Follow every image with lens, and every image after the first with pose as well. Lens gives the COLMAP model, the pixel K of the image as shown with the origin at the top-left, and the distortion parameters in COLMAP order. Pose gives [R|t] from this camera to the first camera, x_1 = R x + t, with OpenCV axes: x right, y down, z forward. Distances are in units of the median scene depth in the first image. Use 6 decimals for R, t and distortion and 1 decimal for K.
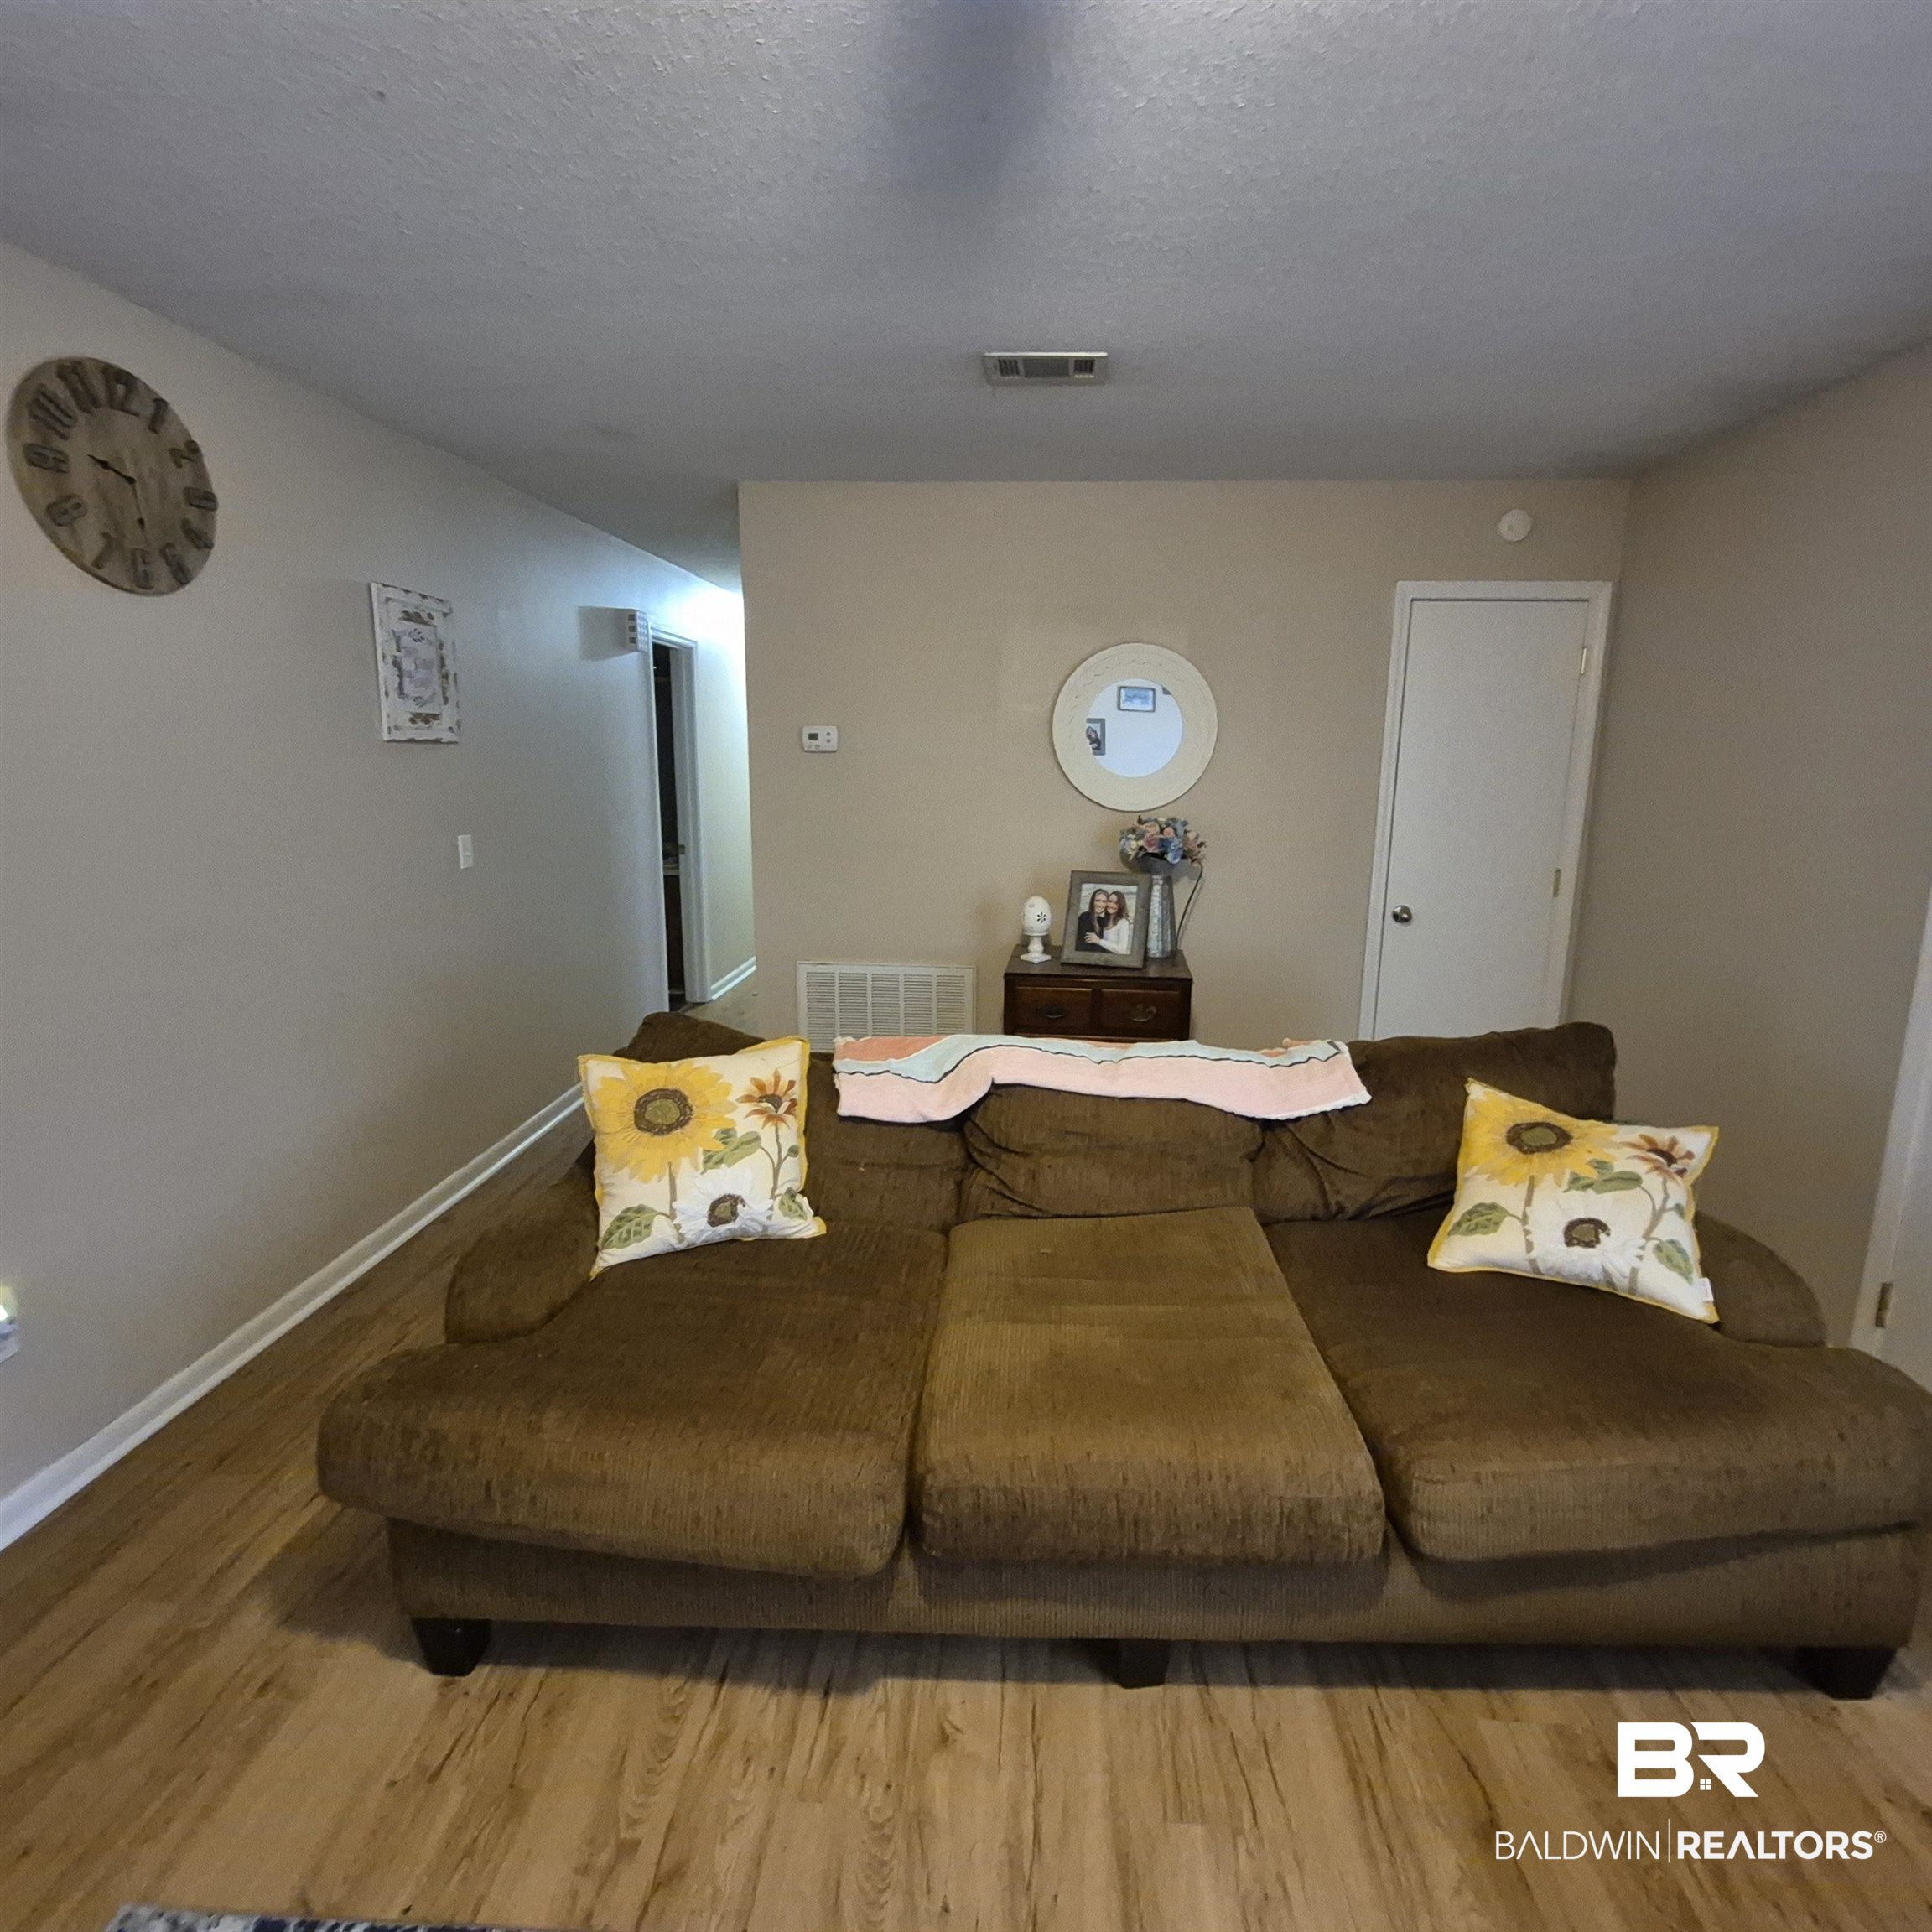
lens RADIAL K [[1012.7, 0, 994.0], [0, 1012.7, 934.0], [0, 0, 1]] dist [0.002933, -0.002058]
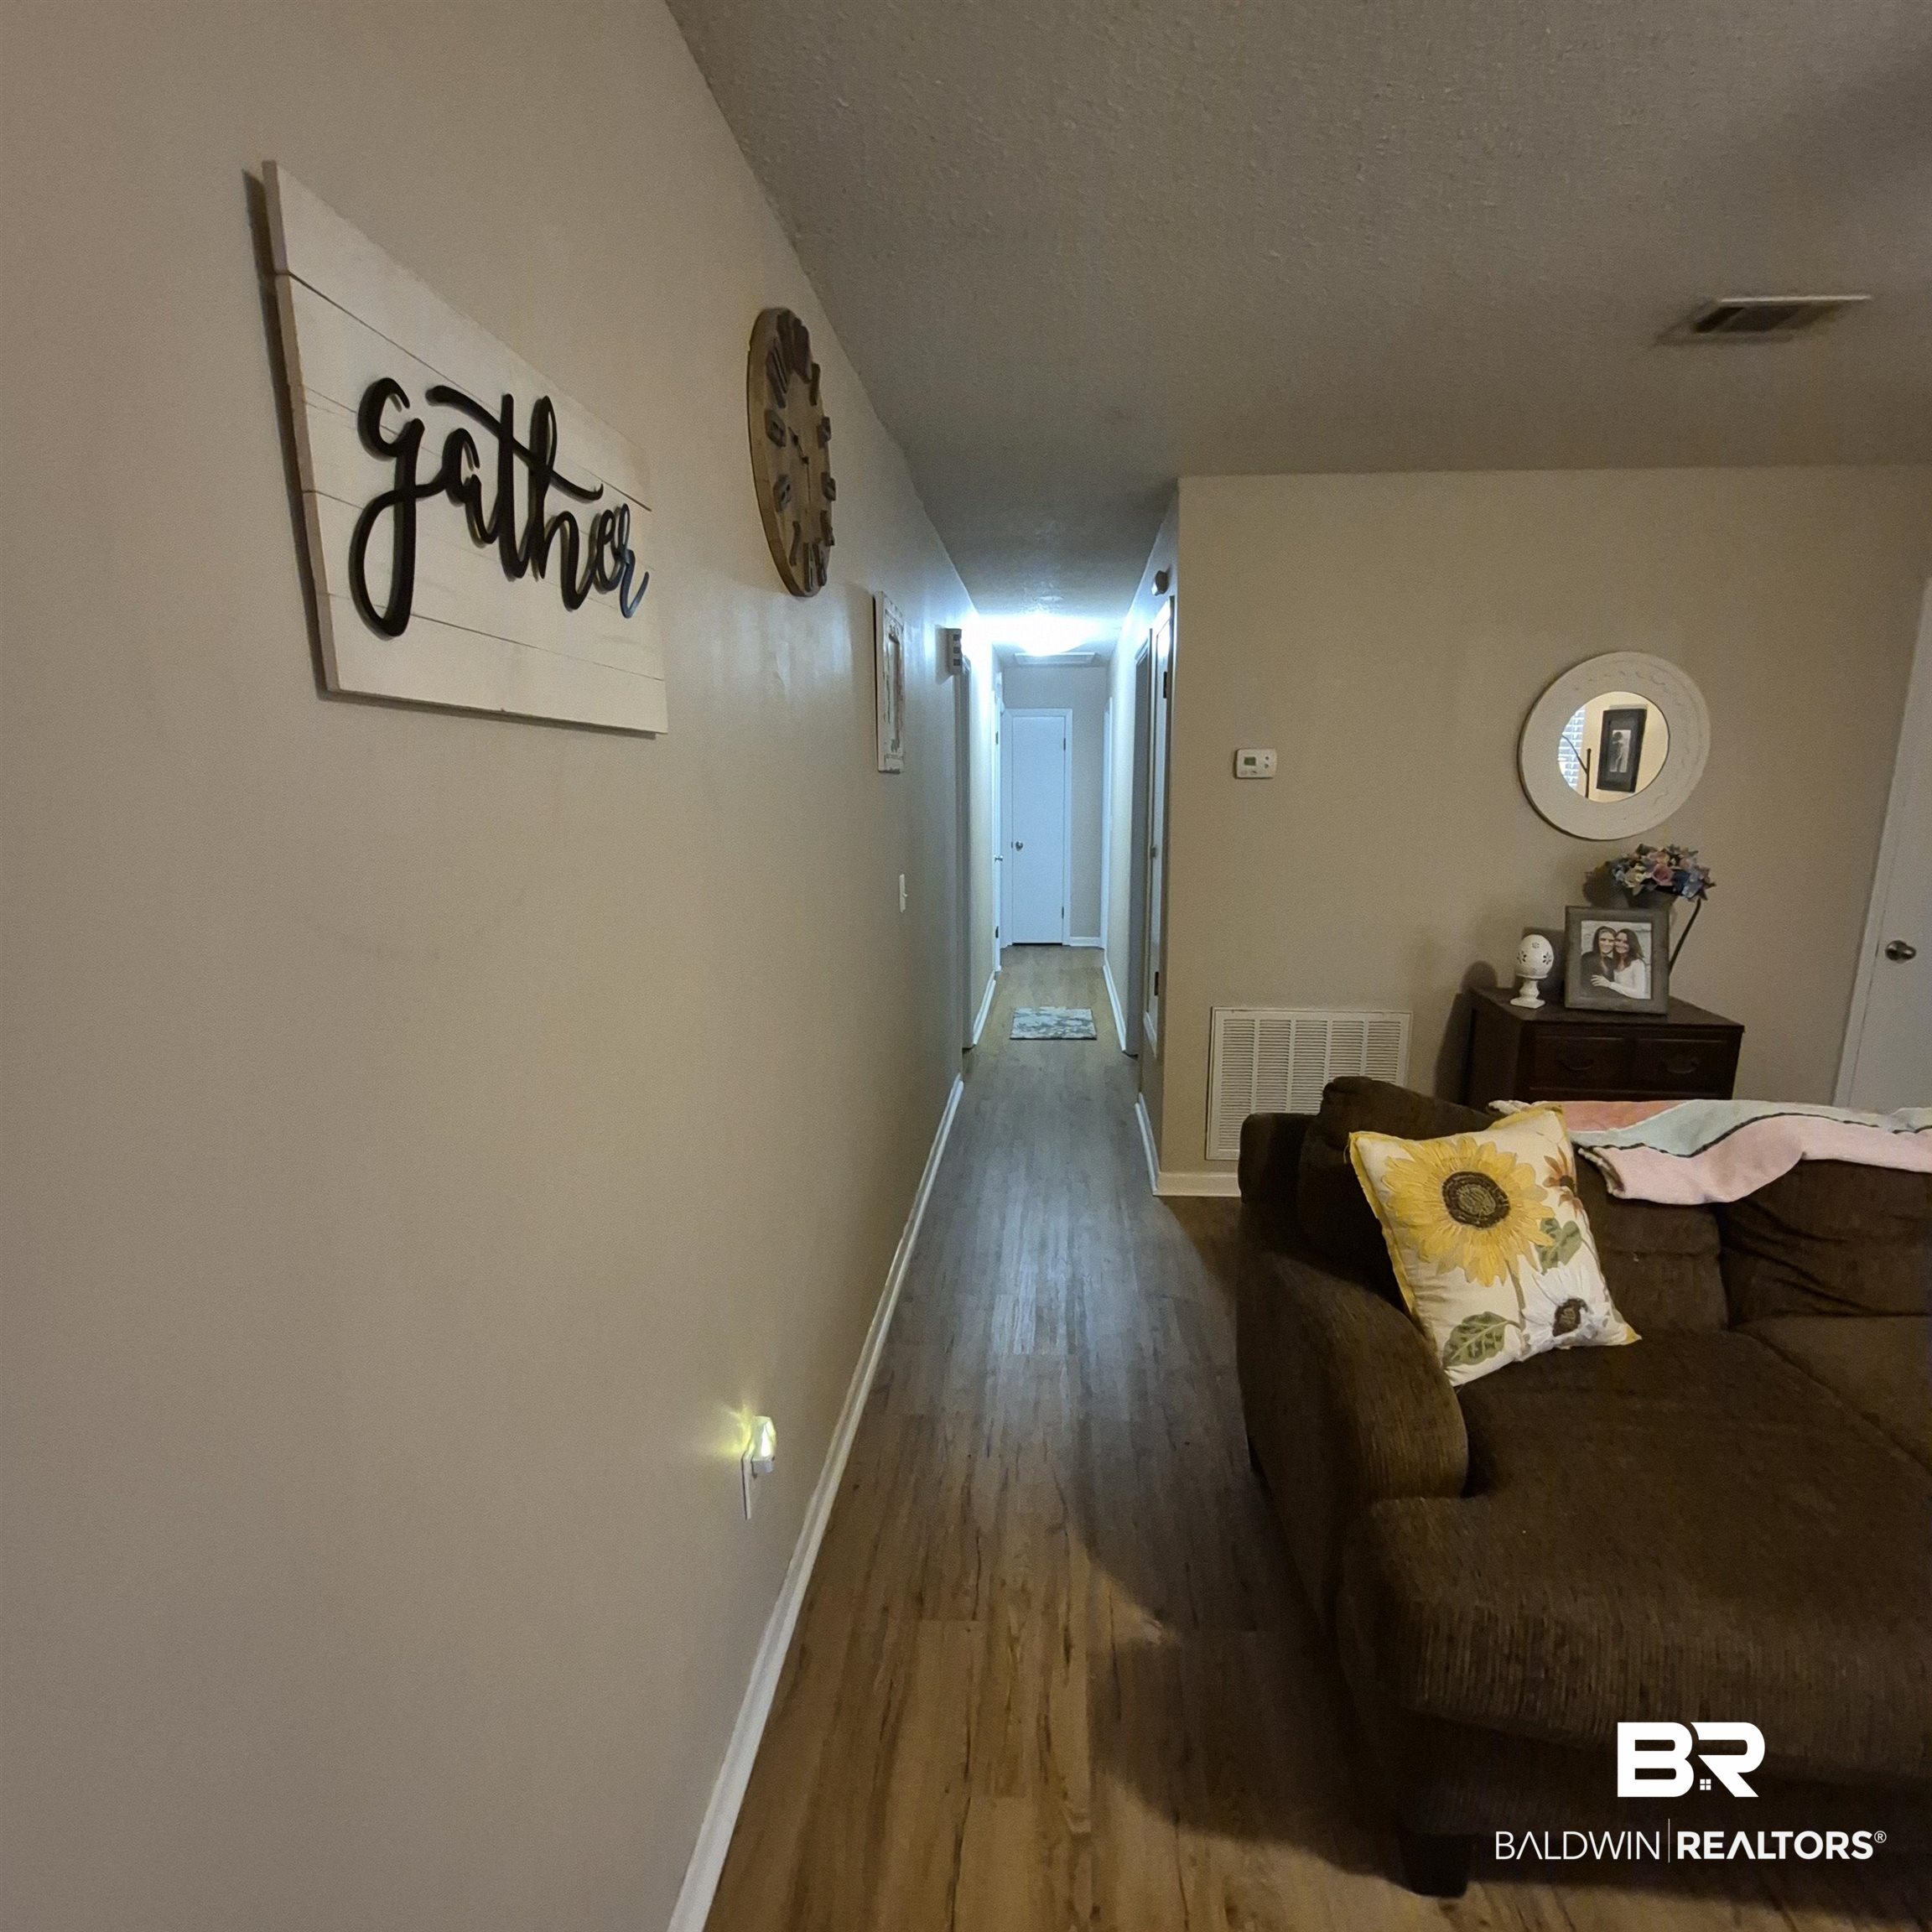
lens RADIAL K [[1006.7, 0, 1000.4], [0, 1006.7, 990.4], [0, 0, 1]] dist [-0.000313, -0.000007]
pose [[0.999907, -0.008725, -0.010462, -0.658357], [0.008978, 0.999662, 0.024383, -0.022066], [0.010246, -0.024475, 0.999648, 0.145350]]
